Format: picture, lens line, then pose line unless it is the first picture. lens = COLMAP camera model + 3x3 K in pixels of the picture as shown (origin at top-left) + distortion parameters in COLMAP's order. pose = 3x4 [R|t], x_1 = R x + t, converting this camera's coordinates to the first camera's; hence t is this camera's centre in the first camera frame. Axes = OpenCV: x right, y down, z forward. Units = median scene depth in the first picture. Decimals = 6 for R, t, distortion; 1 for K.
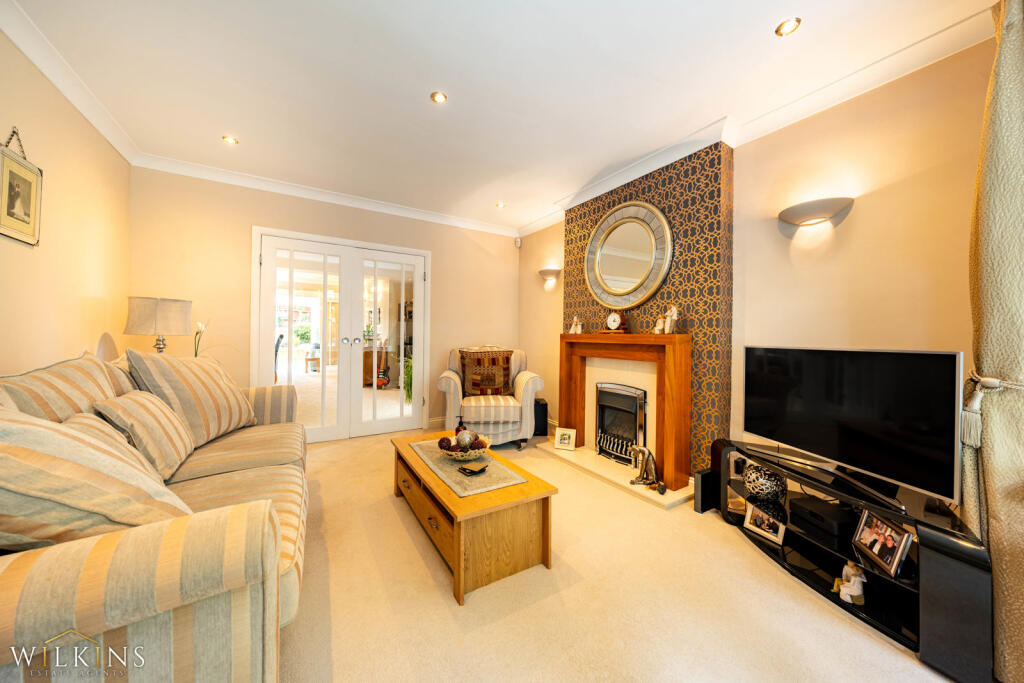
lens RADIAL K [[350.8, 0, 512.6], [0, 350.8, 336.7], [0, 0, 1]] dist [-0.000358, -0.000006]
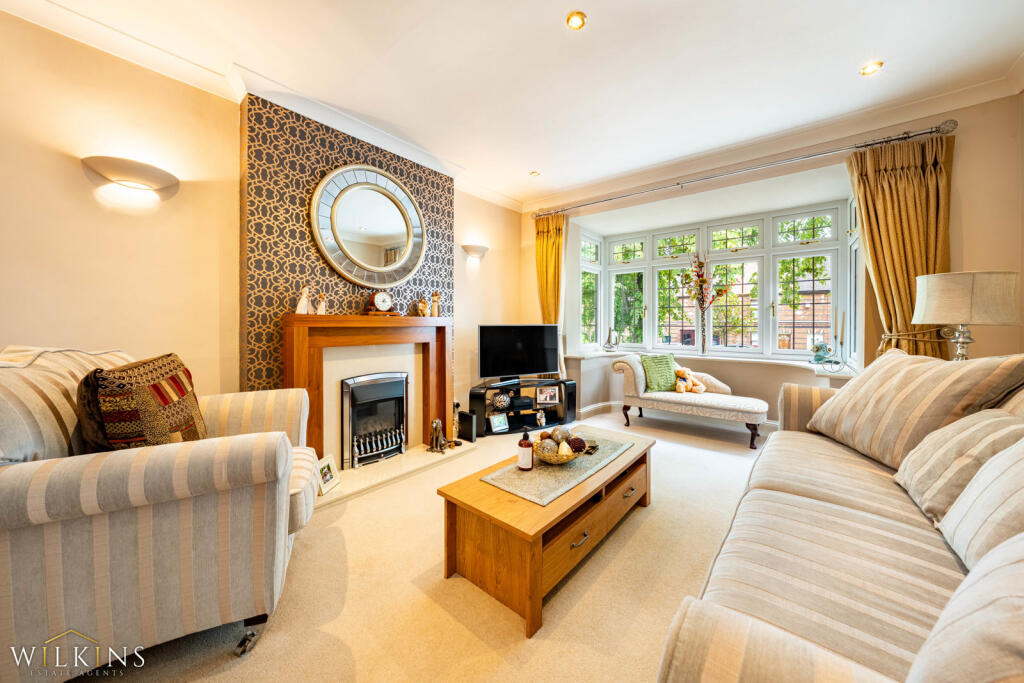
lens RADIAL K [[350.7, 0, 513.2], [0, 350.7, 325.8], [0, 0, 1]] dist [-0.000453, -0.000003]
pose [[-0.321095, -0.017586, 0.946884, -0.649611], [-0.001728, 0.999837, 0.017984, 0.000813], [-0.947046, 0.004139, -0.321073, 0.979309]]
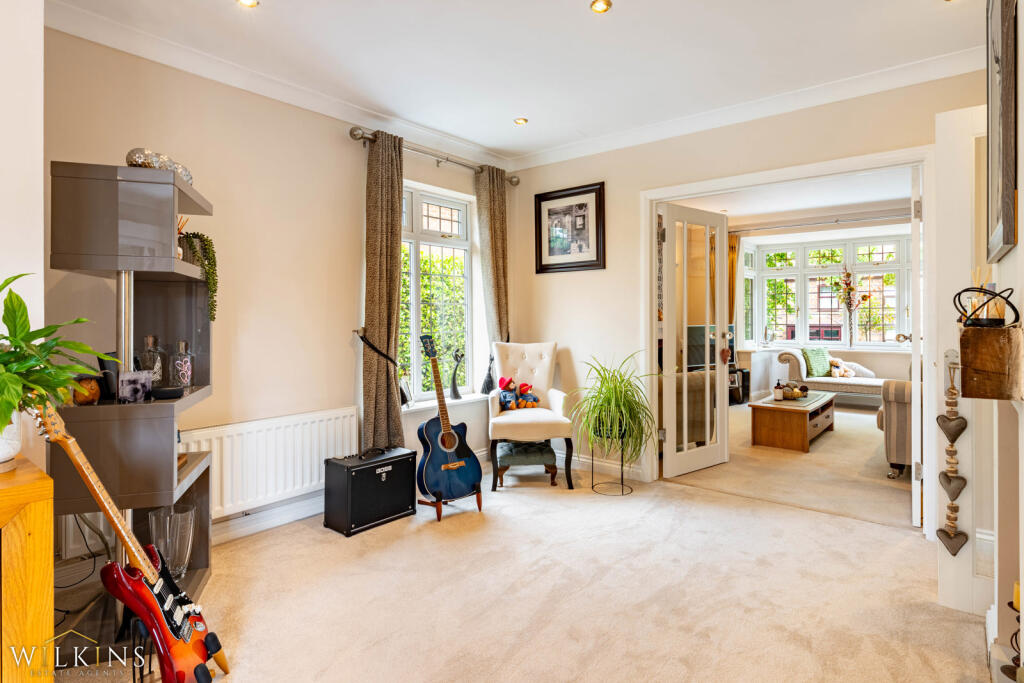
lens RADIAL K [[542.3, 0, 514.2], [0, 542.3, 316.1], [0, 0, 1]] dist [0.001392, 0.000248]
pose [[-0.319328, -0.008955, 0.947602, -1.518002], [0.004685, 0.999928, 0.011028, -0.051586], [-0.947633, 0.007961, -0.319263, 2.164409]]
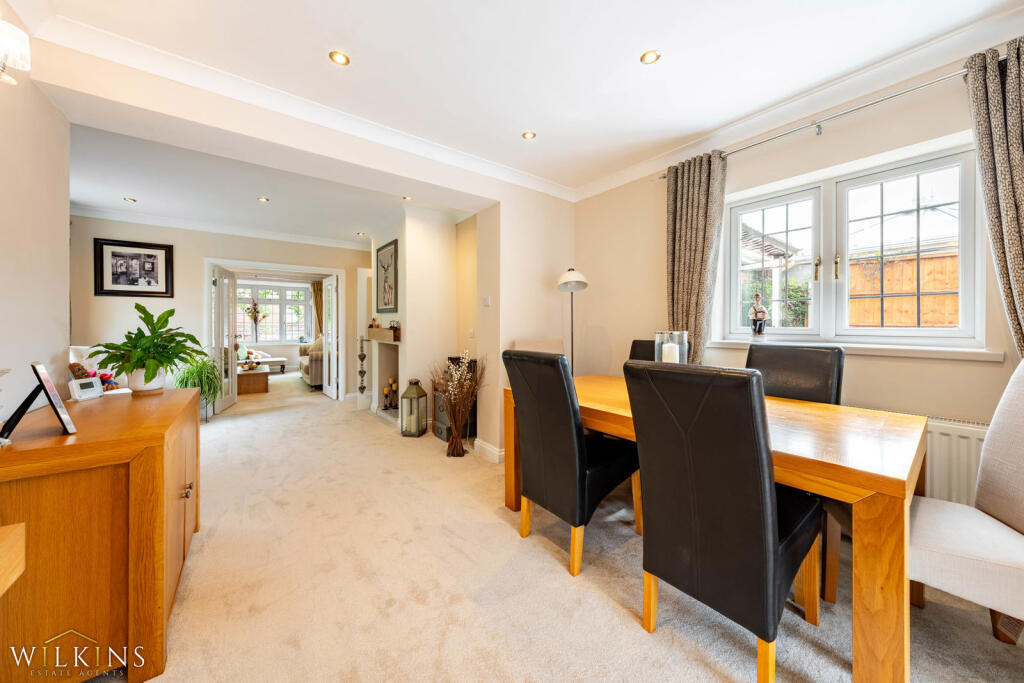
lens RADIAL K [[350.7, 0, 513.2], [0, 350.7, 325.8], [0, 0, 1]] dist [-0.000453, -0.000003]
pose [[-0.995895, -0.007731, -0.090187, -1.580342], [-0.008294, 0.999948, 0.005869, -0.058544], [0.090137, 0.006592, -0.995908, 3.120560]]
